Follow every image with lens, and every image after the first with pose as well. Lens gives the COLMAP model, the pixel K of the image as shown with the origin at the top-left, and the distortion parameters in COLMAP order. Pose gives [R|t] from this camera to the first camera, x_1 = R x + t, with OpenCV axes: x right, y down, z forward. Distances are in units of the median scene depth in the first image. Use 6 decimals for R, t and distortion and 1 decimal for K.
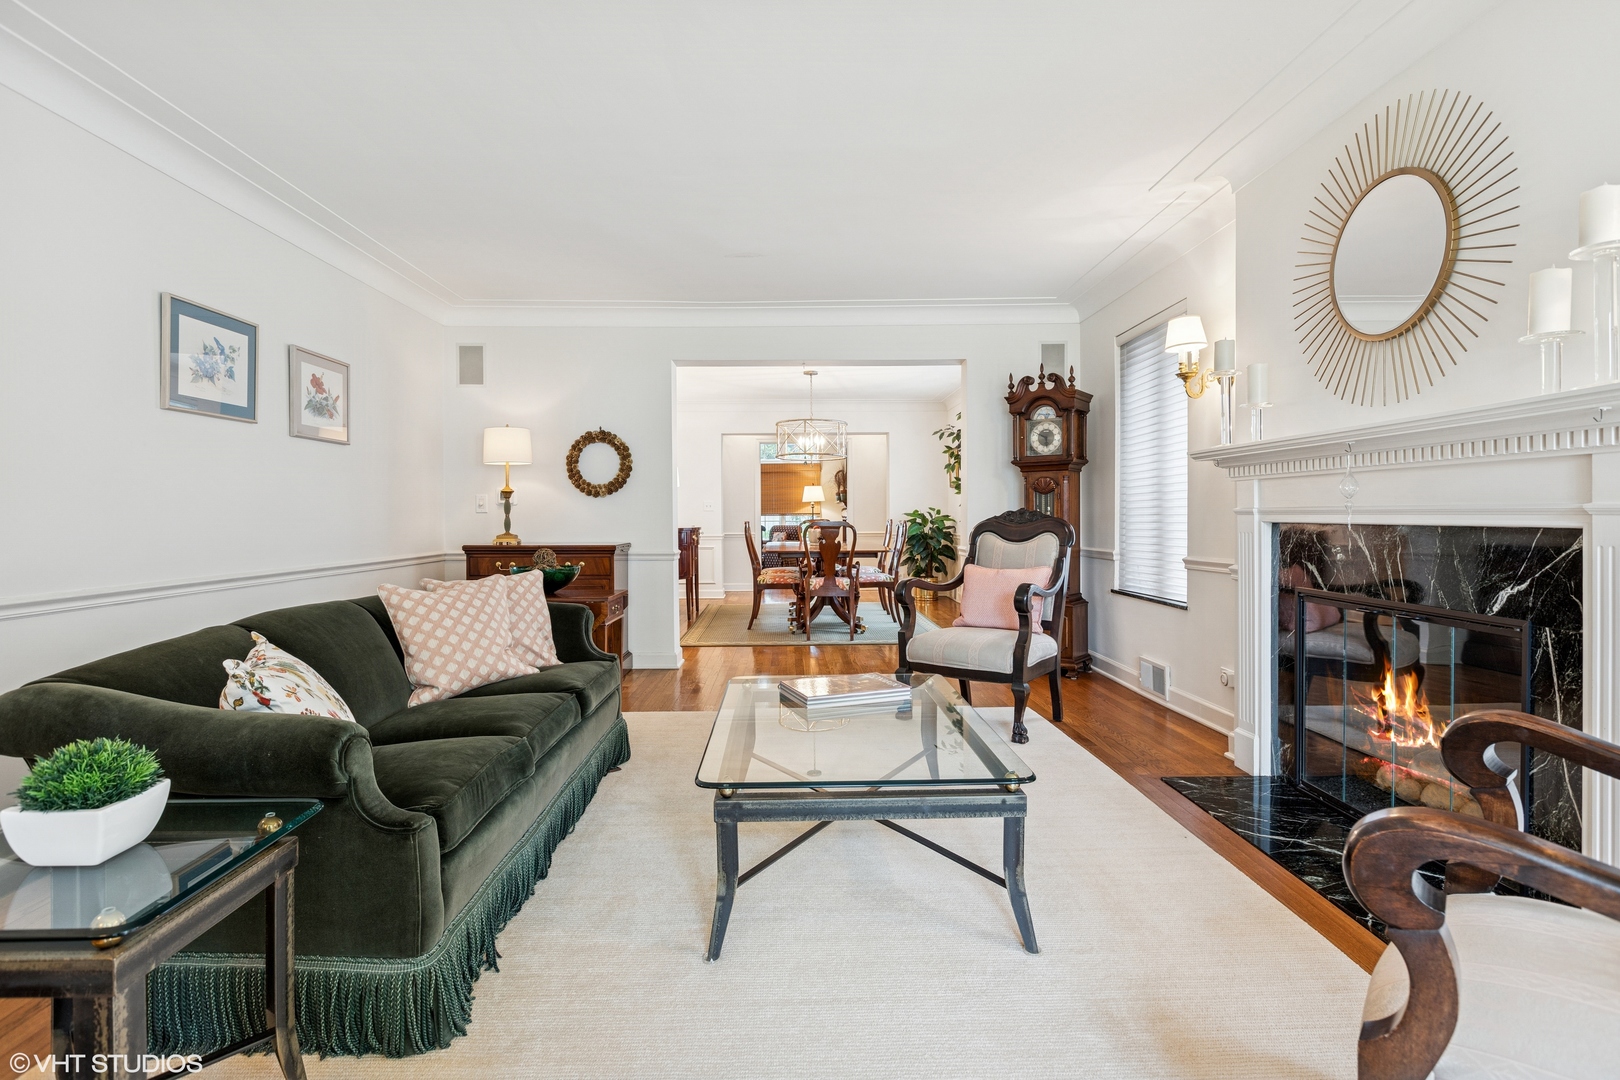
lens RADIAL K [[795.7, 0, 804.8], [0, 795.7, 545.9], [0, 0, 1]] dist [0.005212, 0.001611]
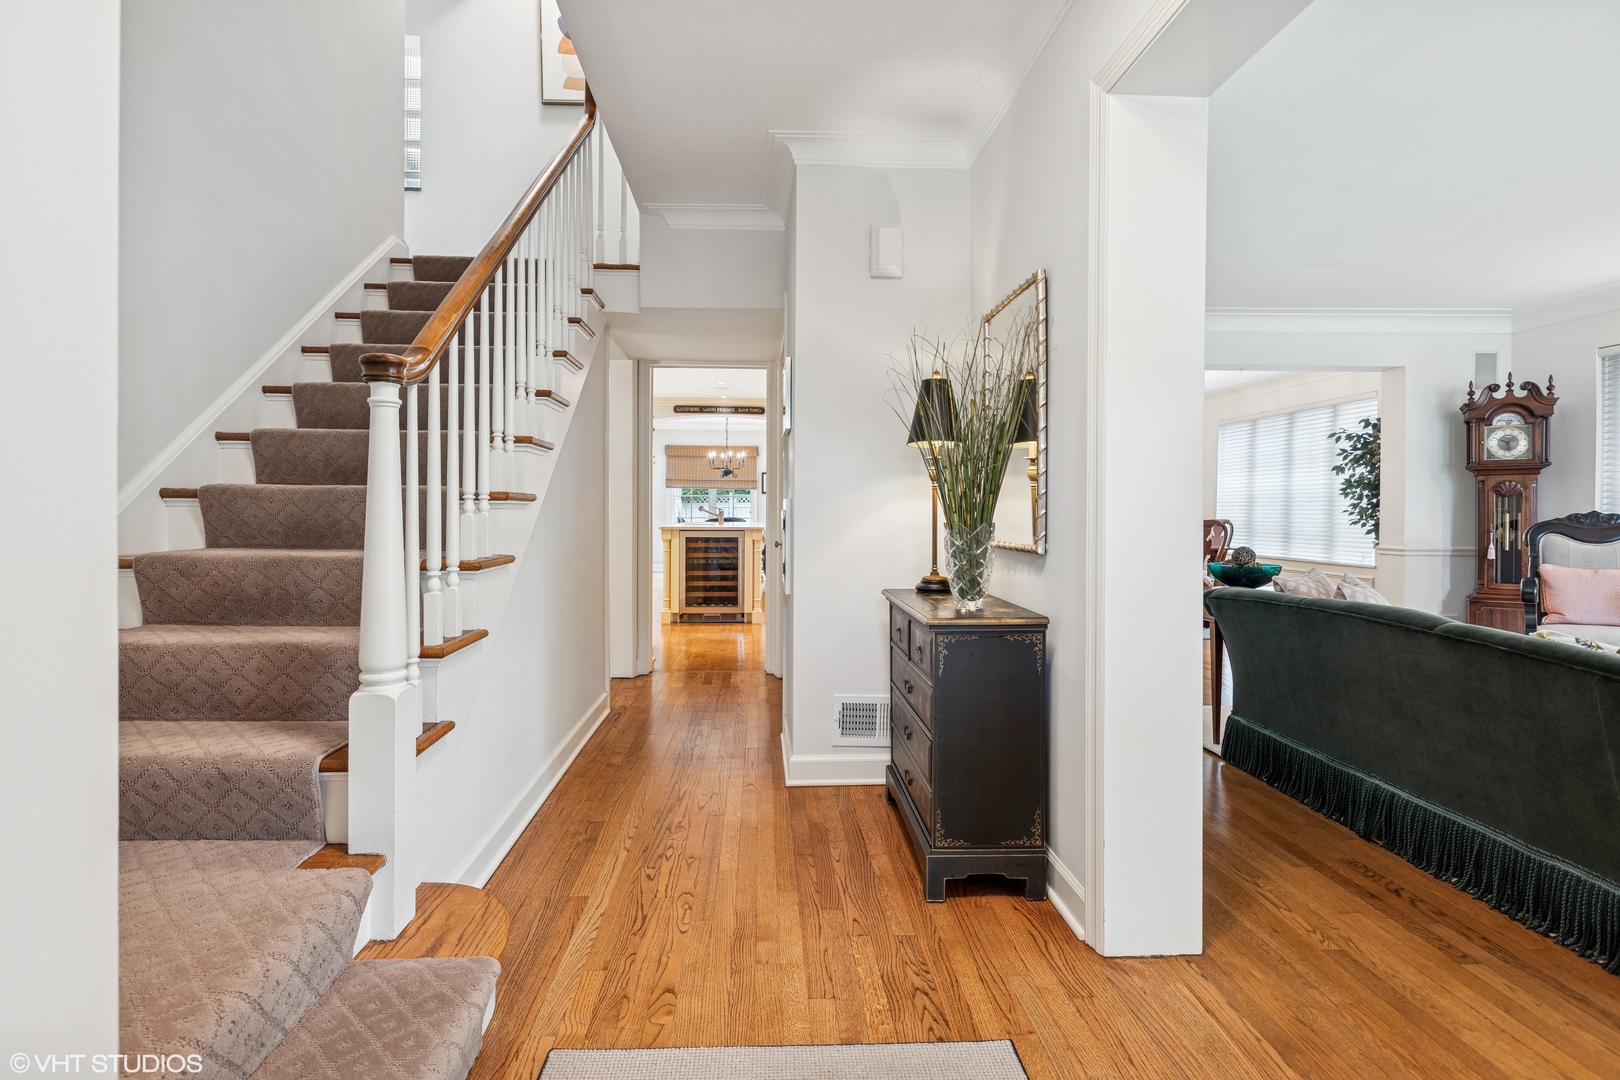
lens RADIAL K [[786.3, 0, 788.8], [0, 786.3, 512.3], [0, 0, 1]] dist [-0.002866, -0.000536]
pose [[0.999726, 0.009692, 0.021288, -0.653209], [-0.008905, 0.999283, -0.036803, 0.000721], [-0.021630, 0.036603, 0.999096, 0.000225]]
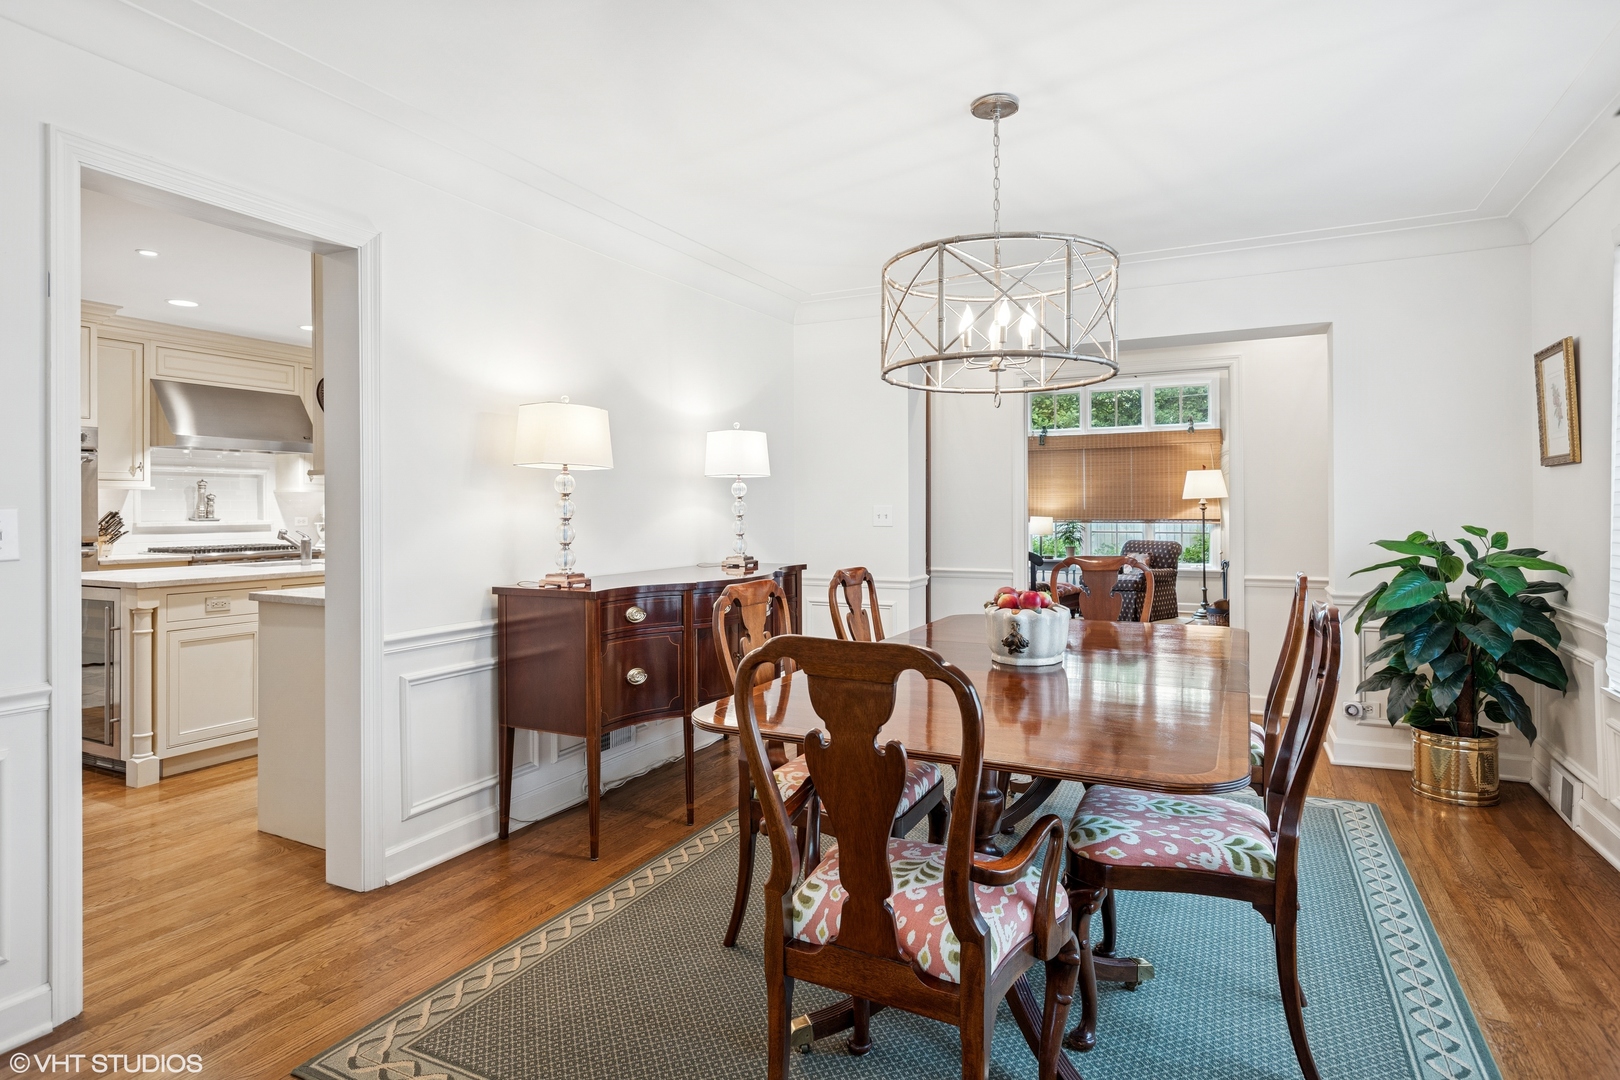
lens RADIAL K [[890.8, 0, 808.4], [0, 890.8, 524.6], [0, 0, 1]] dist [0.003501, 0.000635]
pose [[0.890246, 0.004475, -0.455458, 0.149306], [-0.013469, 0.999773, -0.016504, -0.072245], [0.455281, 0.020827, 0.890104, 0.991201]]
